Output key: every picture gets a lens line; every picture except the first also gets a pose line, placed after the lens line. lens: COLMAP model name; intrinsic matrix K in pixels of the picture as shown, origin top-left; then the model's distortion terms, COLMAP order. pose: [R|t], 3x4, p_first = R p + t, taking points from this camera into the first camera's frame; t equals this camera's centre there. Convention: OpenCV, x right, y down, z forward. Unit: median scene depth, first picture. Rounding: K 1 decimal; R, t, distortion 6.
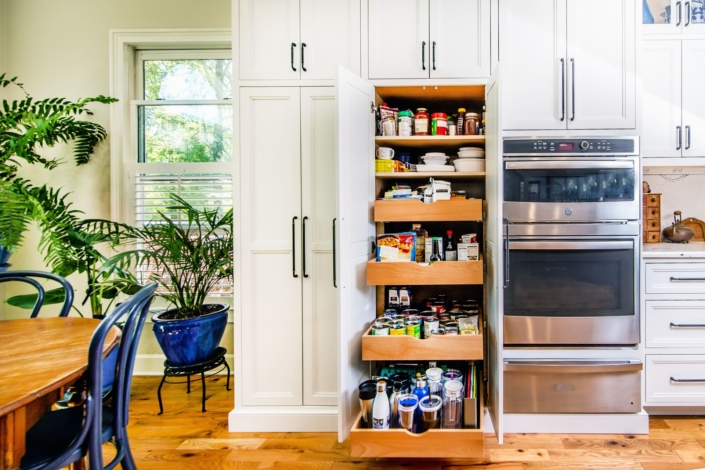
lens RADIAL K [[491.5, 0, 374.5], [0, 491.5, 219.3], [0, 0, 1]] dist [-0.003211, -0.002651]
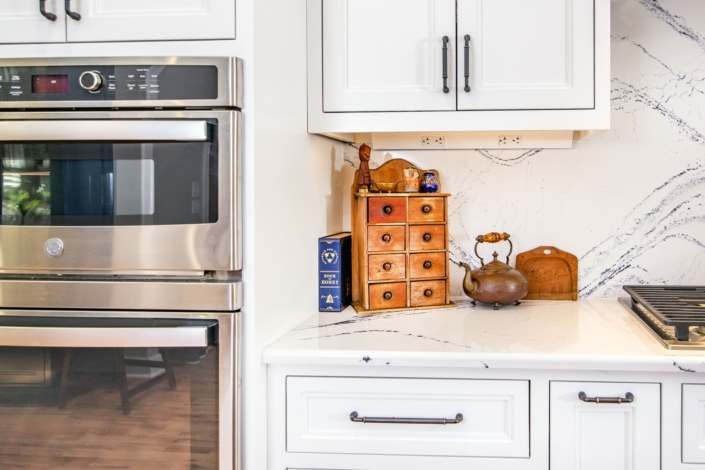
lens RADIAL K [[588.5, 0, 460.0], [0, 588.5, 185.3], [0, 0, 1]] dist [-0.000375, -0.002519]
pose [[0.999462, 0.001515, -0.032756, 0.616623], [-0.001924, 0.999920, -0.012462, -0.054567], [0.032734, 0.012519, 0.999386, 0.468949]]
